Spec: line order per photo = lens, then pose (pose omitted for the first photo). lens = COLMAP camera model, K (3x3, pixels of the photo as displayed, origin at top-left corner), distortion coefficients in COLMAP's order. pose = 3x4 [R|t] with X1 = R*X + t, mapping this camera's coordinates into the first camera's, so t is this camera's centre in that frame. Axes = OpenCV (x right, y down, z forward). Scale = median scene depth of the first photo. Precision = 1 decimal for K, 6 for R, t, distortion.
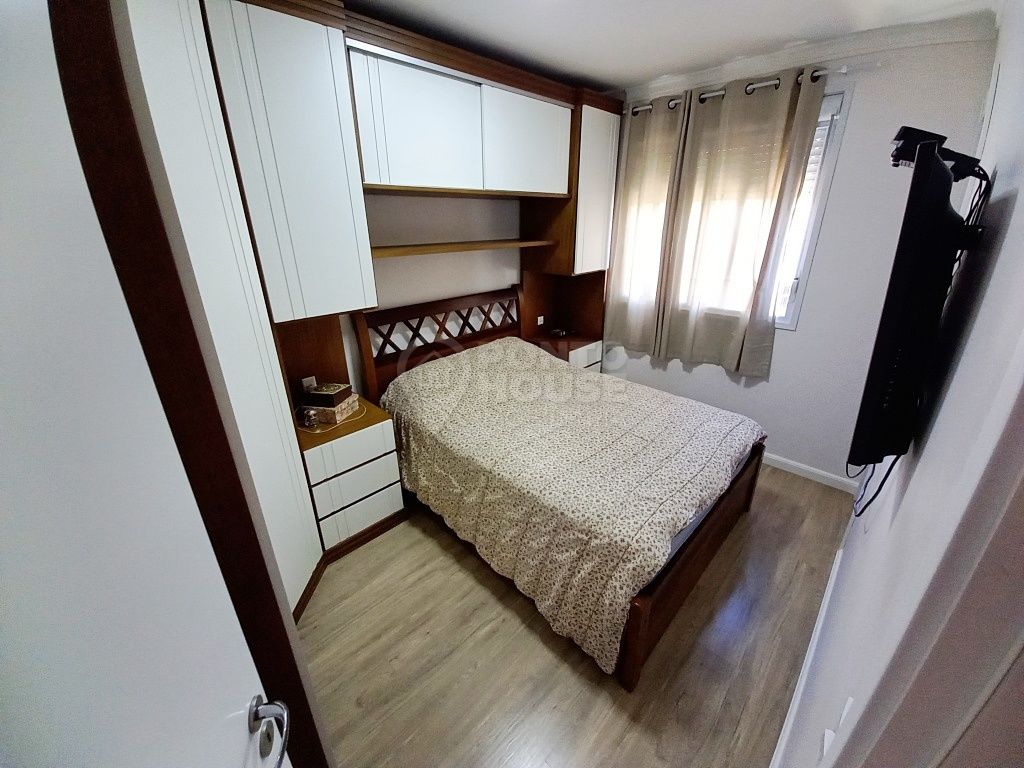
lens RADIAL K [[409.1, 0, 508.6], [0, 409.1, 382.7], [0, 0, 1]] dist [-0.018071, -0.000386]
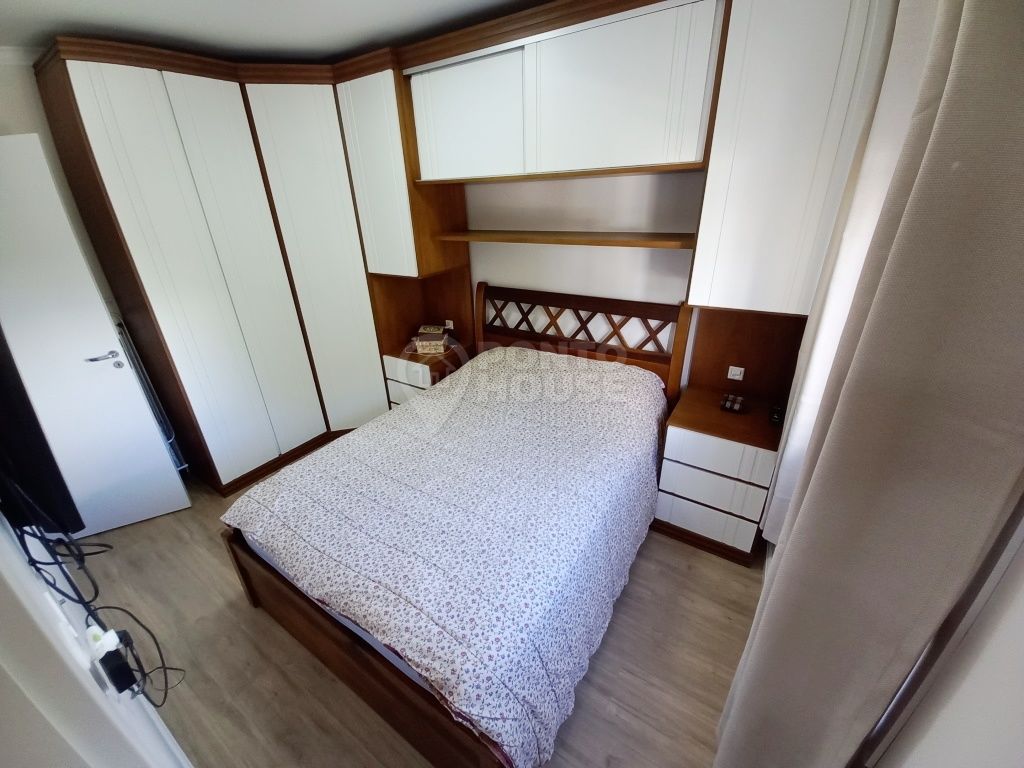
lens RADIAL K [[409.1, 0, 512.2], [0, 409.1, 383.5], [0, 0, 1]] dist [-0.018071, -0.000386]
pose [[0.192213, 0.404057, -0.894311, 0.764249], [-0.344652, 0.881048, 0.323990, -0.299661], [0.918841, 0.245951, 0.308608, 0.701355]]
